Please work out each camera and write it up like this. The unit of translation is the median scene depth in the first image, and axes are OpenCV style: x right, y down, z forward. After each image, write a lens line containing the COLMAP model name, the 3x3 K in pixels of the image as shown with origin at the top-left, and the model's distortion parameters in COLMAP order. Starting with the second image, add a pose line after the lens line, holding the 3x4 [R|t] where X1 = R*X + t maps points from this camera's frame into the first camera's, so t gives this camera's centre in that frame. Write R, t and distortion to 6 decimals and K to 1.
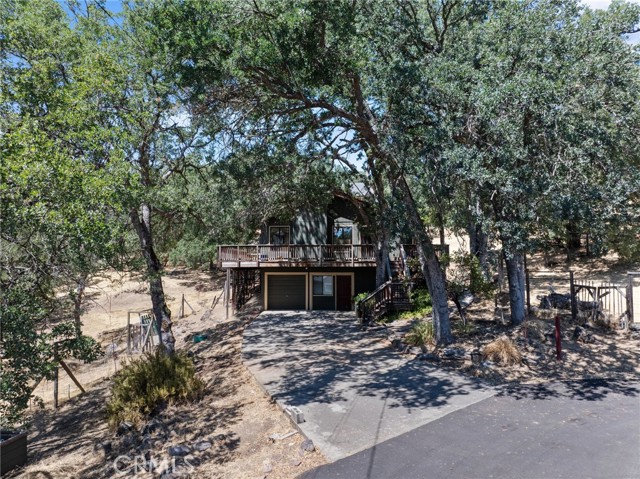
lens RADIAL K [[456.6, 0, 322.2], [0, 456.6, 233.9], [0, 0, 1]] dist [-0.048000, 0.031702]
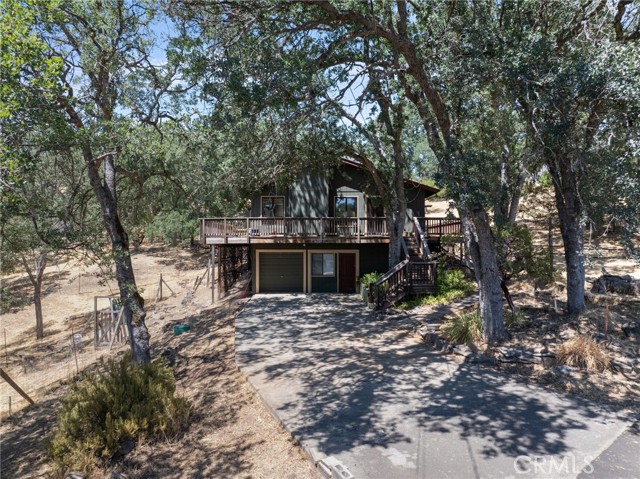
lens RADIAL K [[437.9, 0, 320.0], [0, 437.9, 239.5], [0, 0, 1]] dist [-0.039257, -0.000545]
pose [[0.998701, 0.001932, 0.050920, -0.061879], [-0.005017, 0.998154, 0.060521, 0.018752], [-0.050709, -0.060698, 0.996867, 0.220155]]
